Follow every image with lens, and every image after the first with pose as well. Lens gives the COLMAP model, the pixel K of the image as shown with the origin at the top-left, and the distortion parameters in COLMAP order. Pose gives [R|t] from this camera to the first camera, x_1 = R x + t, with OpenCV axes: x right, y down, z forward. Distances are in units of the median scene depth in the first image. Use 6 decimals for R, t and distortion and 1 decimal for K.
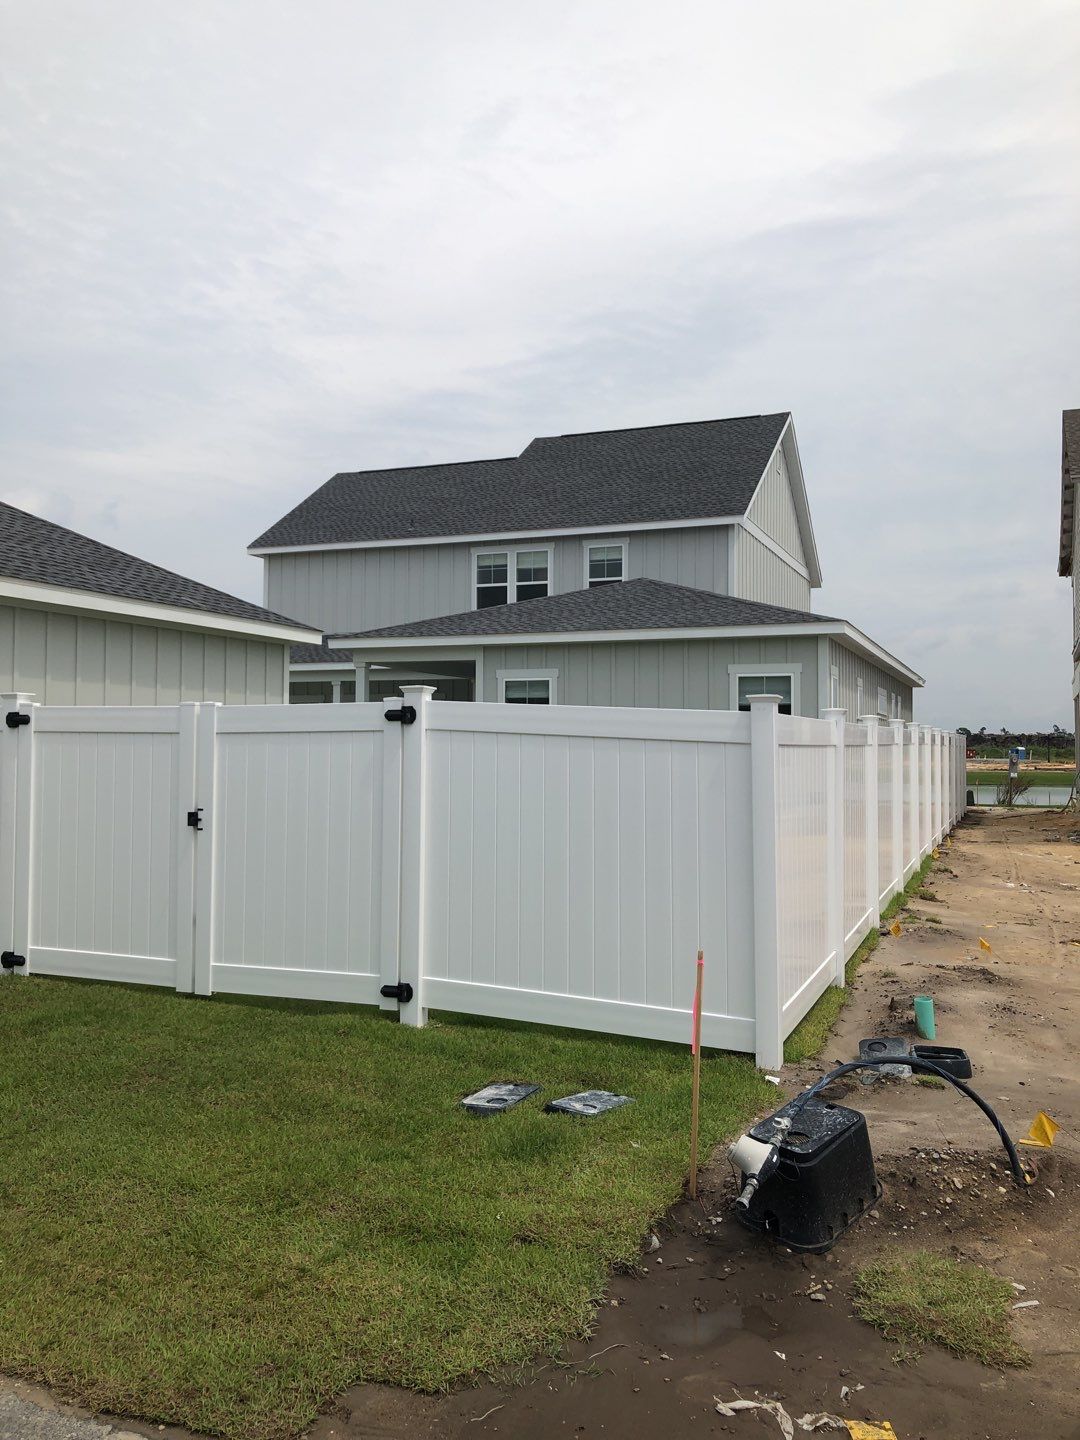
lens RADIAL K [[1174.7, 0, 542.4], [0, 1174.7, 690.1], [0, 0, 1]] dist [0.010034, -0.005471]
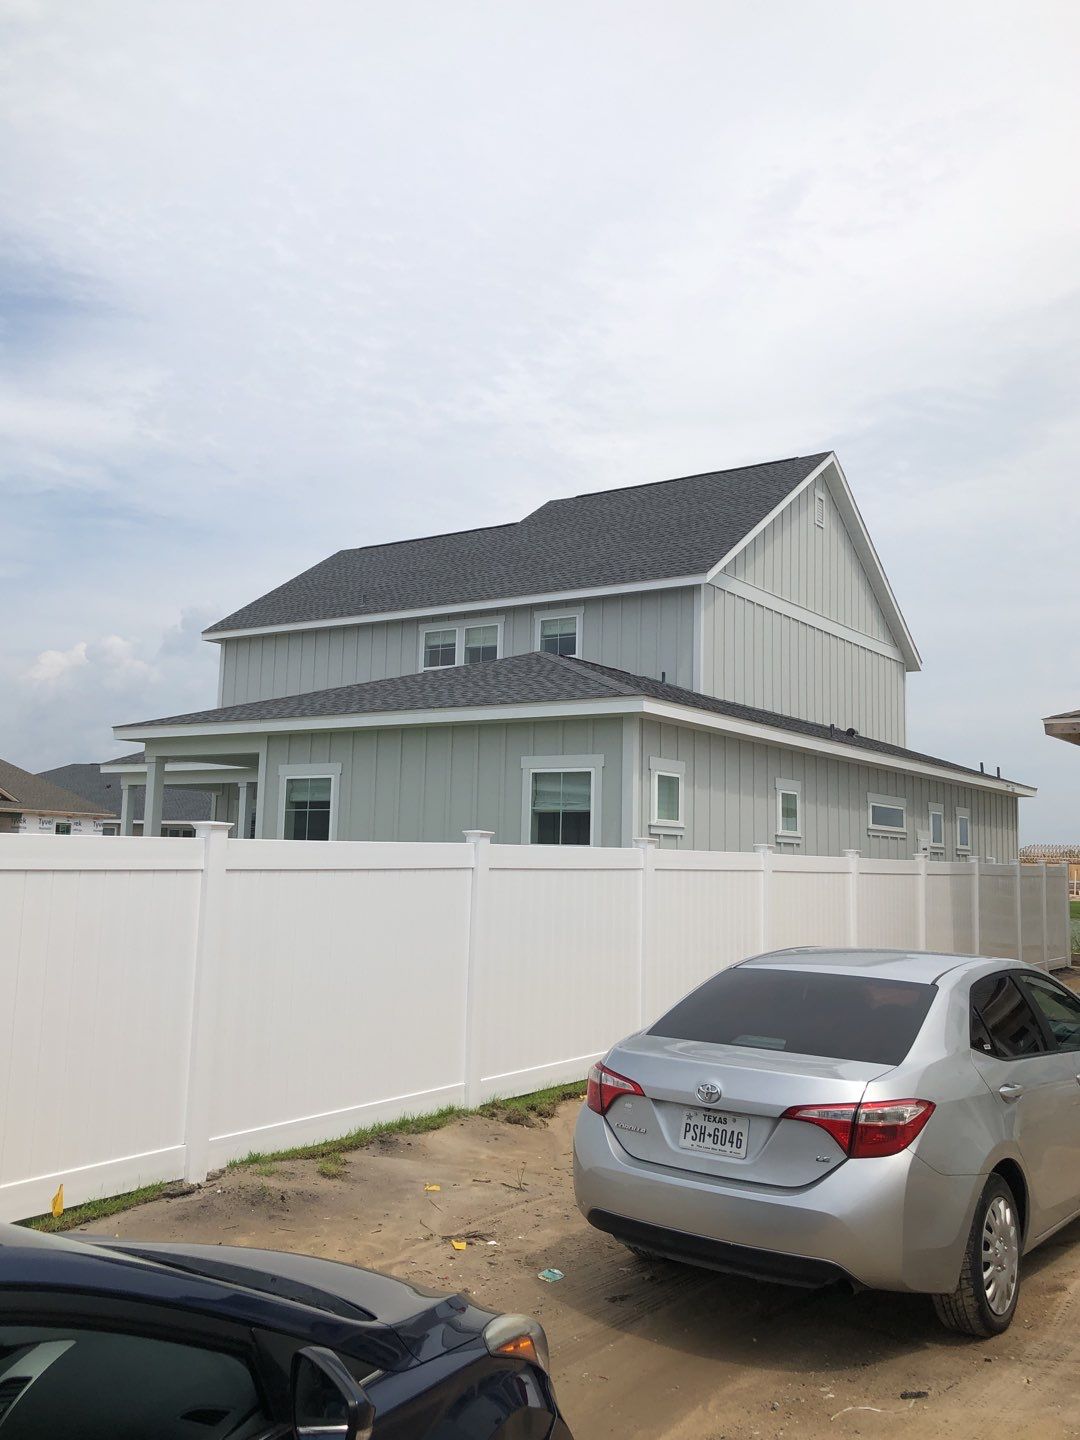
lens RADIAL K [[1258.4, 0, 552.3], [0, 1258.4, 709.0], [0, 0, 1]] dist [0.047463, -0.006731]
pose [[0.975699, -0.007022, -0.219001, 0.250488], [-0.009189, 0.997296, -0.072917, 0.004481], [0.218921, 0.073158, 0.972996, 0.160149]]
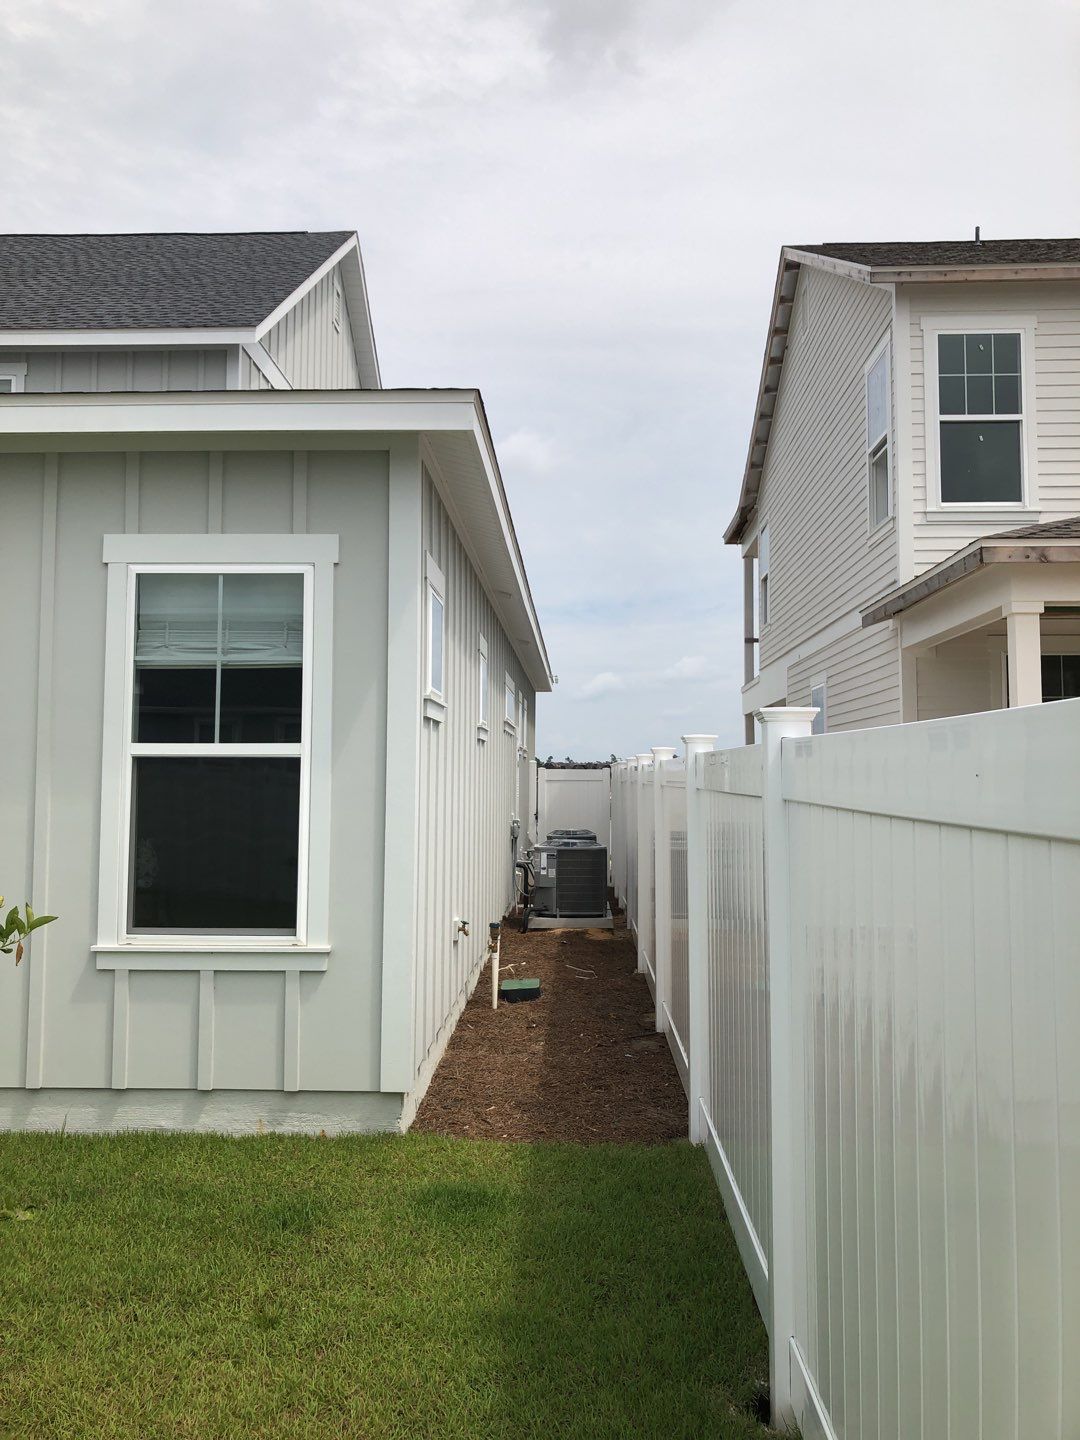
lens RADIAL K [[1174.7, 0, 537.0], [0, 1174.7, 707.2], [0, 0, 1]] dist [0.010034, -0.005471]
pose [[0.939171, 0.022184, 0.342732, 0.113684], [-0.018284, 0.999726, -0.014607, 0.018752], [-0.342962, 0.007452, 0.939320, 0.476230]]
